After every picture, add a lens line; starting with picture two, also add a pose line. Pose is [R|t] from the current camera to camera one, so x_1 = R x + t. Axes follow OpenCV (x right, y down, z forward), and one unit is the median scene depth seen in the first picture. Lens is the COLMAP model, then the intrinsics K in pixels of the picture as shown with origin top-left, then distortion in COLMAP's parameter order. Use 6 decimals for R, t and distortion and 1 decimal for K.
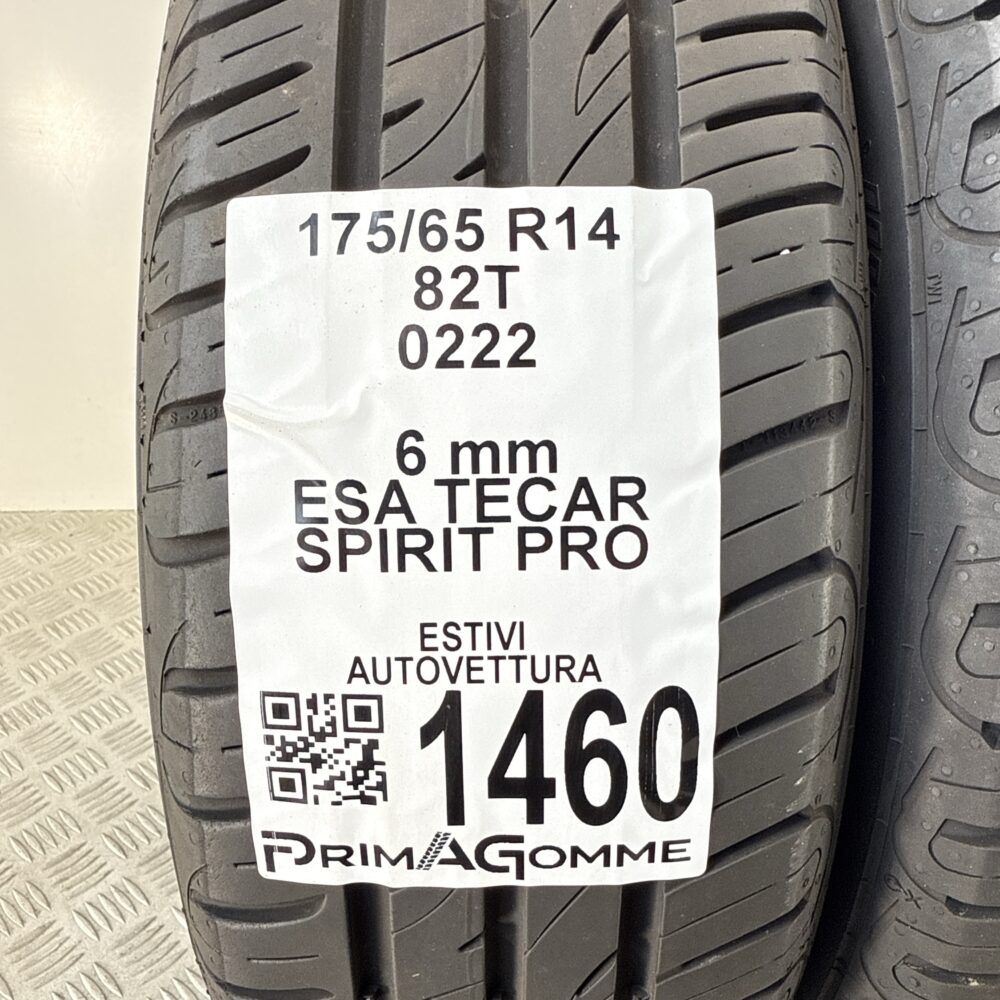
lens RADIAL K [[982.7, 0, 525.8], [0, 982.7, 496.5], [0, 0, 1]] dist [-0.013844, 0.000000]
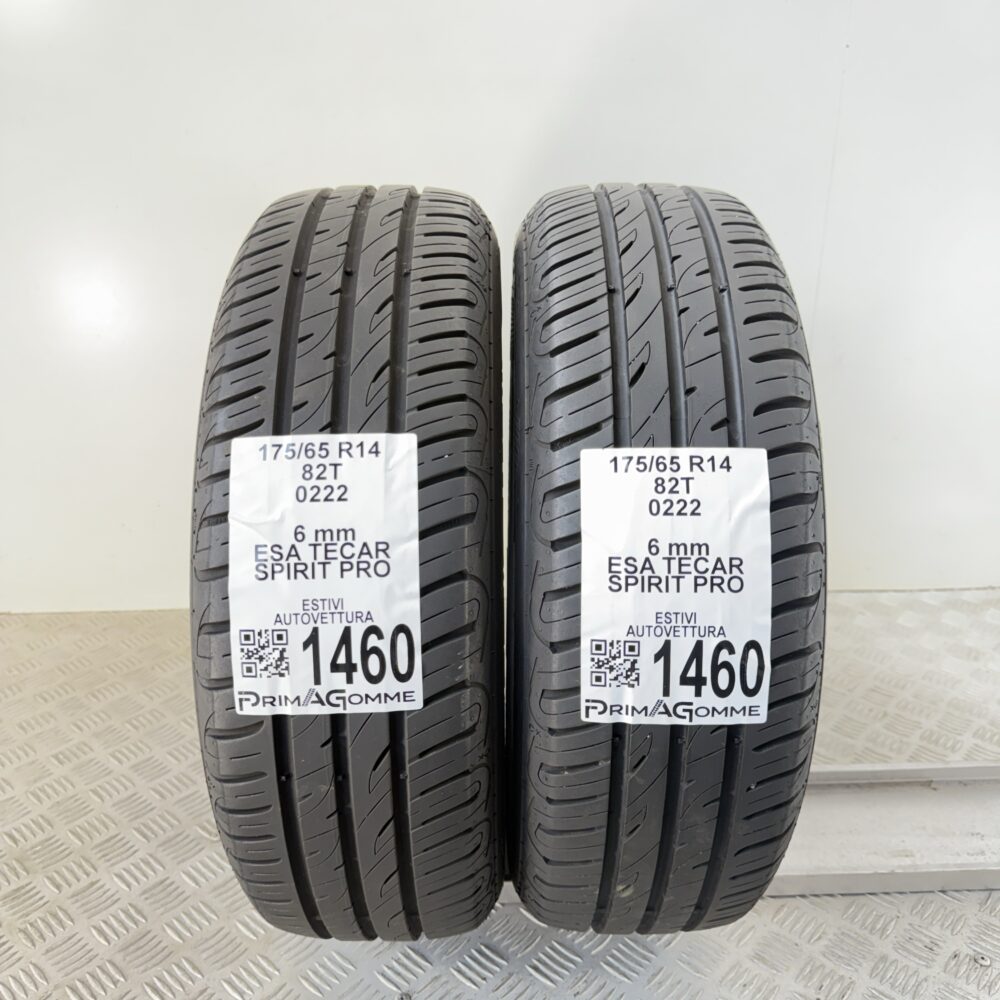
lens RADIAL K [[916.2, 0, 531.3], [0, 916.2, 487.7], [0, 0, 1]] dist [0.050077, -0.136282]
pose [[0.999660, -0.011733, 0.023266, 0.428391], [0.014859, 0.990170, -0.139079, 0.176750], [-0.021406, 0.139378, 0.990008, -1.406223]]
